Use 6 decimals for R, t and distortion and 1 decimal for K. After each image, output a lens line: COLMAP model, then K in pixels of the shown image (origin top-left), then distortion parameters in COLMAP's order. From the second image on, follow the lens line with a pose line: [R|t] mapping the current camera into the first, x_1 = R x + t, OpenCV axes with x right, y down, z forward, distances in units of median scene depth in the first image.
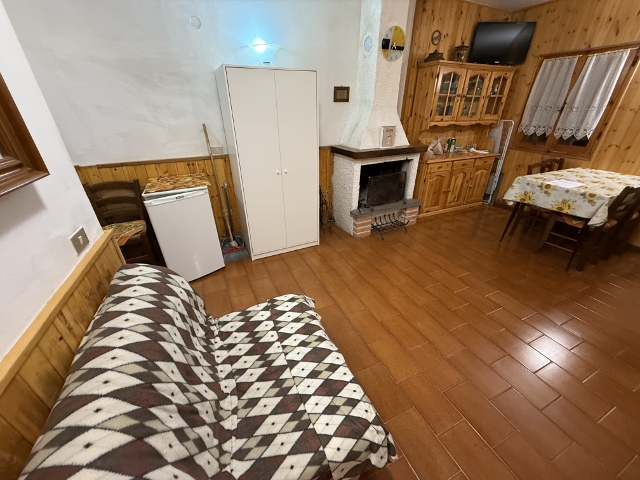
lens RADIAL K [[255.7, 0, 318.2], [0, 255.7, 240.3], [0, 0, 1]] dist [-0.000497, 0.000088]
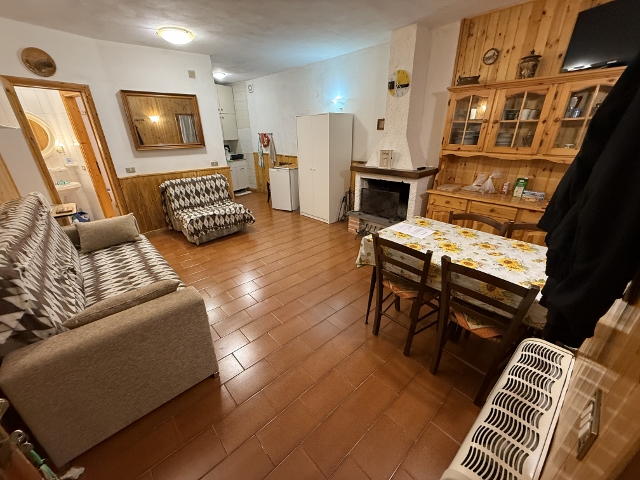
lens RADIAL K [[255.7, 0, 318.2], [0, 255.7, 240.3], [0, 0, 1]] dist [-0.000497, 0.000088]
pose [[0.303501, 0.376254, -0.875397, 1.257882], [-0.434354, 0.872354, 0.224355, -0.194935], [0.848071, 0.312140, 0.428187, 0.331762]]
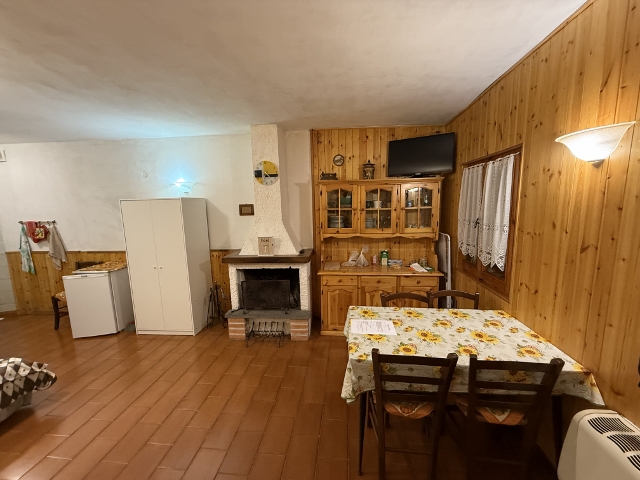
lens RADIAL K [[255.7, 0, 318.2], [0, 255.7, 240.3], [0, 0, 1]] dist [-0.000497, 0.000088]
pose [[0.861983, 0.057819, -0.503629, 0.933274], [-0.221797, 0.936354, -0.272118, -0.173770], [0.455841, 0.346264, 0.819945, 0.206184]]
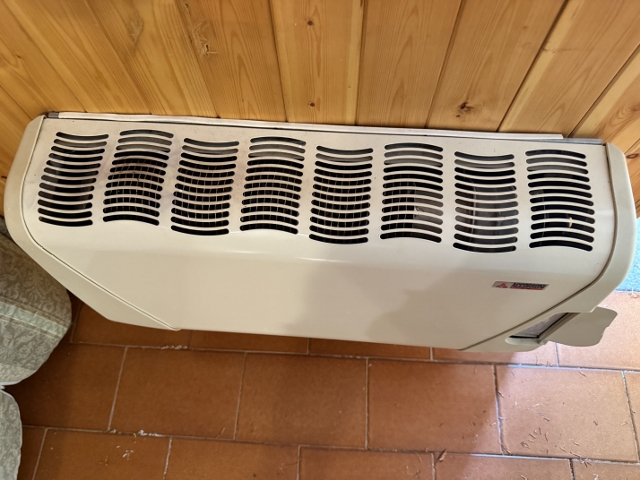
lens RADIAL K [[462.7, 0, 320.0], [0, 462.7, 240.0], [0, 0, 1]] dist [0.000318, 0.001284]
pose [[0.458902, -0.820047, 0.341953, 1.075427], [0.438572, 0.543788, 0.715506, -0.195507], [-0.772699, -0.178376, 0.609195, 0.564778]]
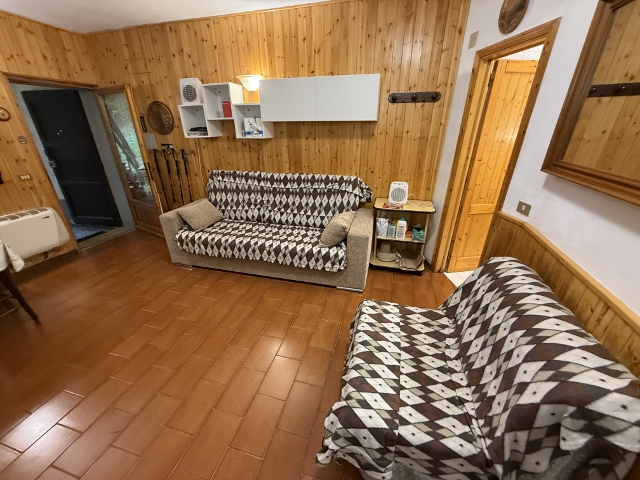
lens RADIAL K [[255.7, 0, 318.2], [0, 255.7, 240.3], [0, 0, 1]] dist [-0.000497, 0.000088]
pose [[-0.768539, -0.254249, 0.587116, -0.148838], [0.309902, 0.654888, 0.689262, -0.294037], [-0.559740, 0.711673, -0.424515, 0.514784]]
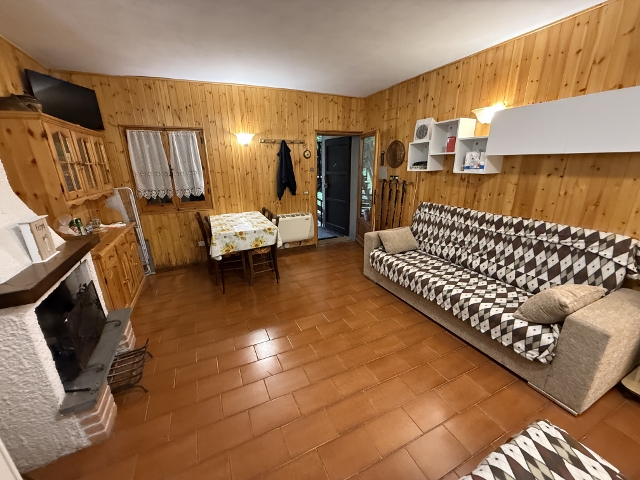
lens RADIAL K [[255.7, 0, 318.2], [0, 255.7, 240.3], [0, 0, 1]] dist [-0.000497, 0.000088]
pose [[-0.005158, -0.290464, 0.956872, -0.201354], [0.484557, 0.836315, 0.256480, -0.248751], [-0.874744, 0.464982, 0.136433, 0.423852]]
